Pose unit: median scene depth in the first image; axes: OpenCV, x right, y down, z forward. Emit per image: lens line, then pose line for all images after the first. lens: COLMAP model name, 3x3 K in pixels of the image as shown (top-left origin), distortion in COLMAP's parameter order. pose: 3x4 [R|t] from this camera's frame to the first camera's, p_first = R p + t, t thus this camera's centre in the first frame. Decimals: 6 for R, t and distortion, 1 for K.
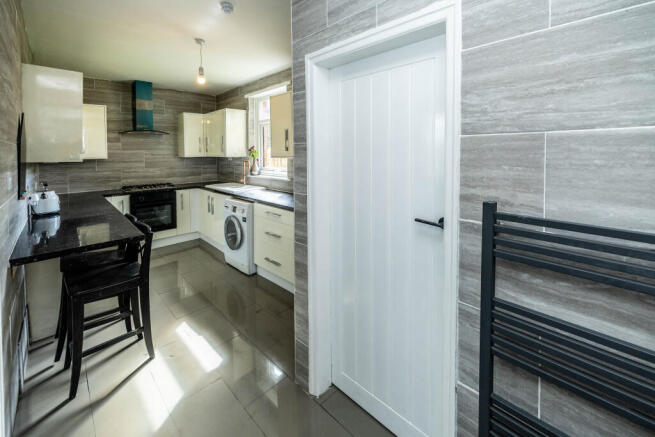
lens RADIAL K [[270.2, 0, 343.9], [0, 270.2, 151.8], [0, 0, 1]] dist [-0.000357, -0.000575]
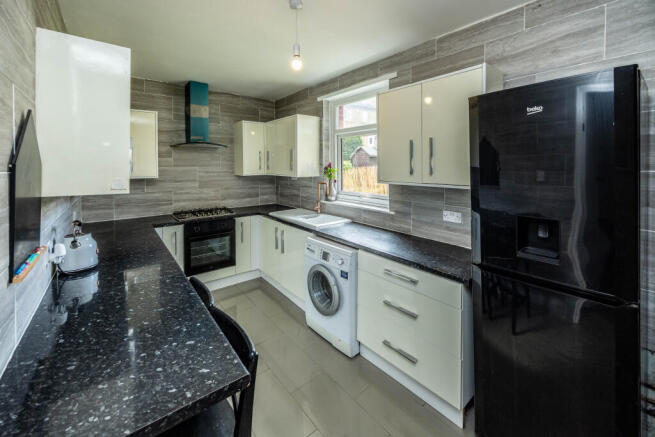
lens RADIAL K [[270.2, 0, 333.4], [0, 270.2, 164.8], [0, 0, 1]] dist [-0.000357, -0.000575]
pose [[0.991699, 0.009743, -0.128208, -0.246620], [-0.009585, 0.999952, 0.001853, -0.019539], [0.128219, -0.000609, 0.991746, 0.259755]]
